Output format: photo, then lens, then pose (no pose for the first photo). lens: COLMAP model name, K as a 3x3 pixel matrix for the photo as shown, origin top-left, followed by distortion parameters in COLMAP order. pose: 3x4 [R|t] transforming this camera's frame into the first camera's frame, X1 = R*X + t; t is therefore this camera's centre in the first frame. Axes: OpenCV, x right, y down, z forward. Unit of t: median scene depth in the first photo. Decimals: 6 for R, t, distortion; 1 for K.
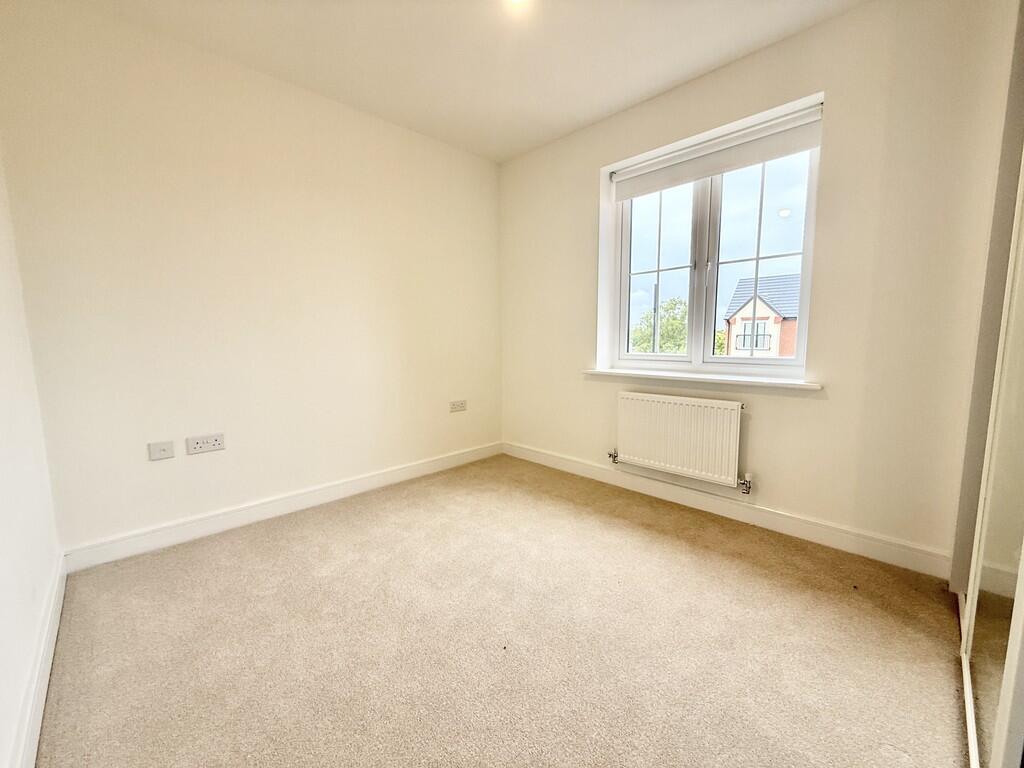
lens RADIAL K [[411.7, 0, 507.0], [0, 411.7, 384.4], [0, 0, 1]] dist [0.012822, -0.000667]
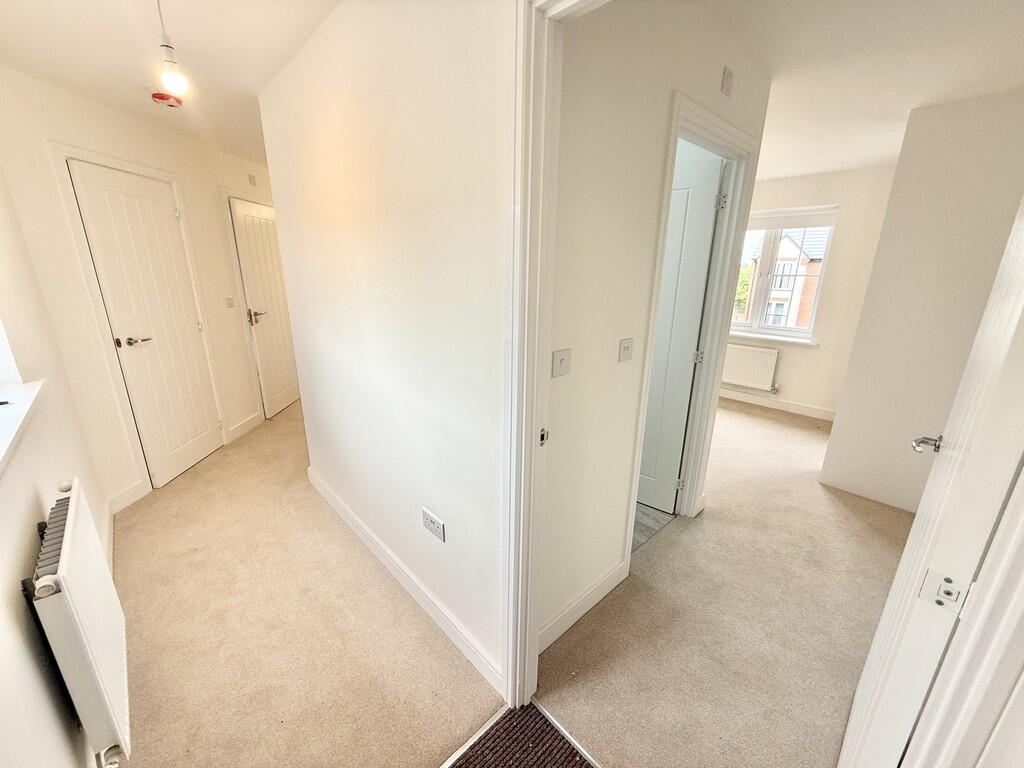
lens RADIAL K [[411.7, 0, 509.6], [0, 411.7, 383.1], [0, 0, 1]] dist [0.012822, -0.000667]
pose [[0.999462, 0.027896, -0.017263, -0.677712], [-0.024842, 0.987273, 0.157083, -0.079498], [0.021426, -0.156570, 0.987434, -1.012257]]
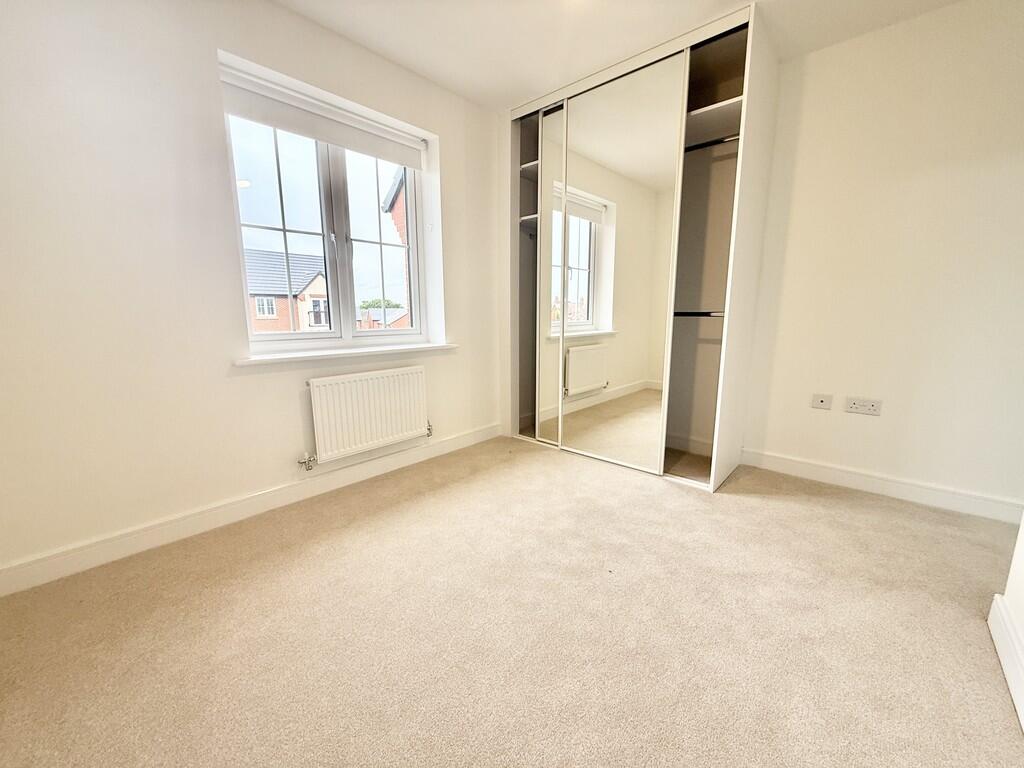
lens RADIAL K [[411.7, 0, 518.5], [0, 411.7, 391.9], [0, 0, 1]] dist [0.012822, -0.000667]
pose [[-0.066674, -0.175159, 0.982280, -0.610275], [0.128408, 0.974778, 0.182537, -0.059143], [-0.989478, 0.138304, -0.042501, 0.708132]]
